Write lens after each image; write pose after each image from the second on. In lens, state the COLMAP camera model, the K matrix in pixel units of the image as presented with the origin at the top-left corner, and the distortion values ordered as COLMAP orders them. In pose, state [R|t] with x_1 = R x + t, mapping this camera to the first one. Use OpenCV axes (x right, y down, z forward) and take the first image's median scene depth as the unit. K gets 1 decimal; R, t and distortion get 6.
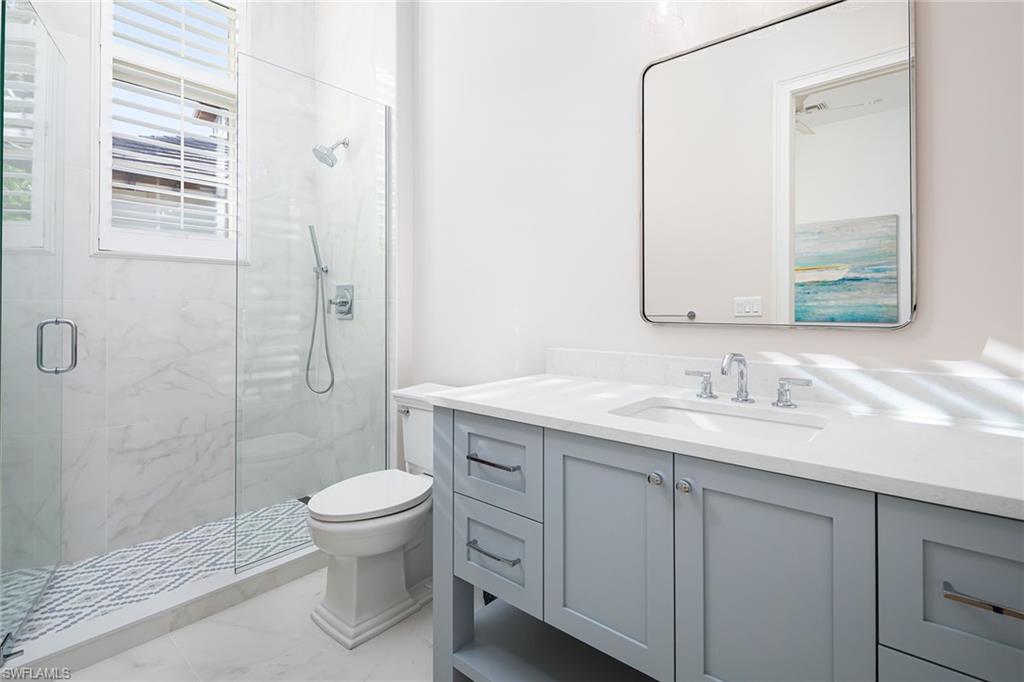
lens RADIAL K [[502.4, 0, 515.7], [0, 502.4, 298.3], [0, 0, 1]] dist [0.000827, -0.000003]
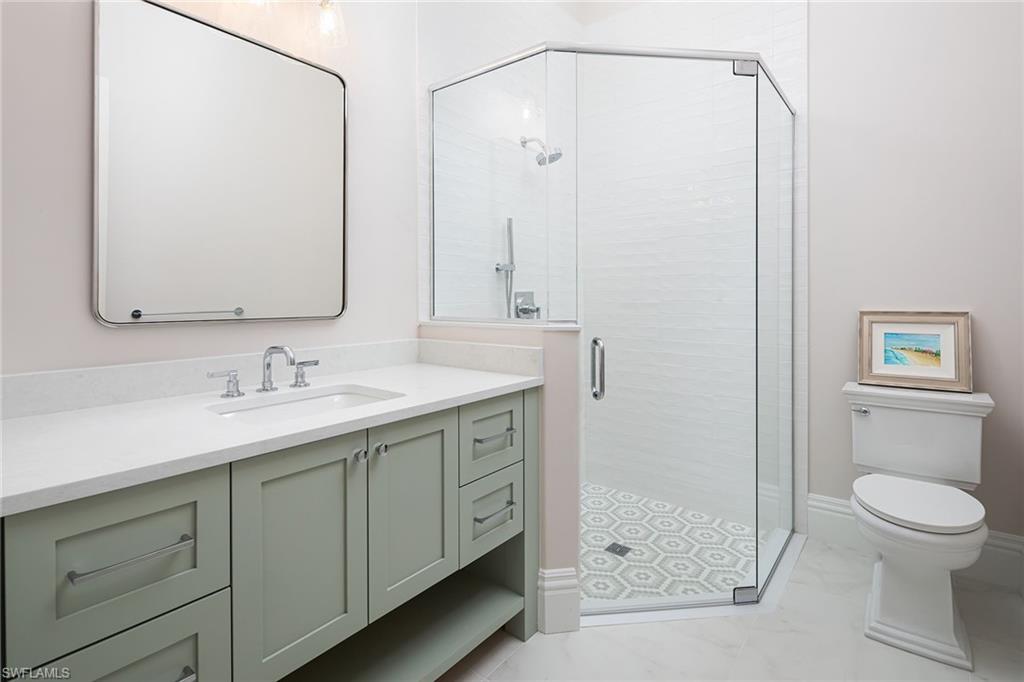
lens RADIAL K [[502.4, 0, 515.7], [0, 502.4, 298.3], [0, 0, 1]] dist [0.000827, -0.000003]
pose [[-0.039103, -0.002489, 0.999232, -0.637220], [-0.008883, 0.999958, 0.002144, 0.001268], [-0.999196, -0.008792, -0.039123, 0.520735]]
